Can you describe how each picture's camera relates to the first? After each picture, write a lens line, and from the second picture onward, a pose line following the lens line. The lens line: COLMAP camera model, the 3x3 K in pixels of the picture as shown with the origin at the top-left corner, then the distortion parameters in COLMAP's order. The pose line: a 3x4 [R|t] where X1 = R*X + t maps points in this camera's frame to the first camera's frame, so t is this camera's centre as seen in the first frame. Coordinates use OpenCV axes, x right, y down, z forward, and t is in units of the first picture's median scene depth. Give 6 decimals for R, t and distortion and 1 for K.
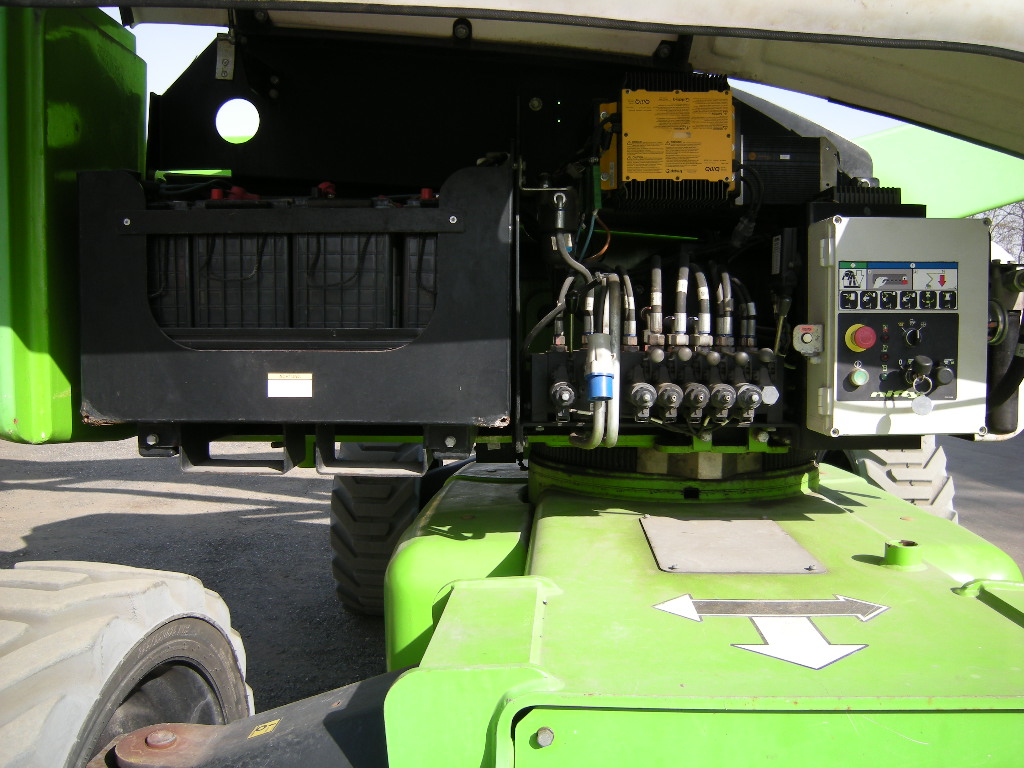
lens RADIAL K [[853.1, 0, 512.0], [0, 853.1, 384.0], [0, 0, 1]] dist [-0.125042, 0.062930]
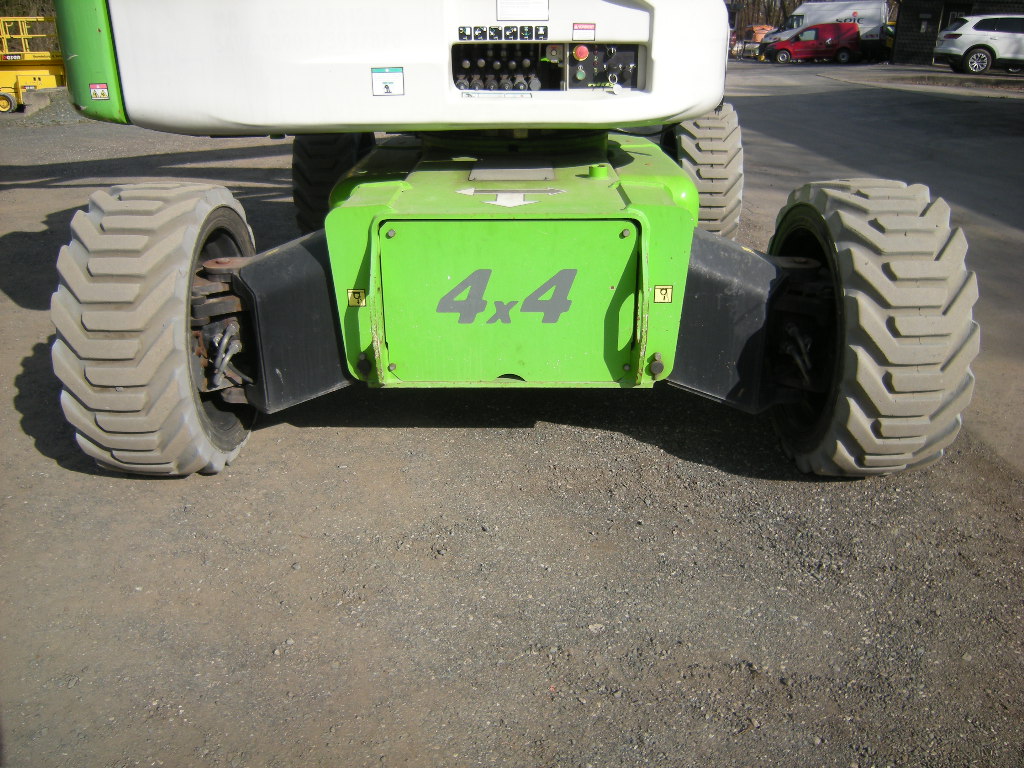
lens RADIAL K [[853.1, 0, 512.0], [0, 853.1, 384.0], [0, 0, 1]] dist [-0.125042, 0.062930]
pose [[0.998731, -0.027251, 0.042364, 0.172077], [0.011033, 0.938944, 0.343894, -0.006202], [-0.049149, -0.342990, 0.938052, -0.933132]]
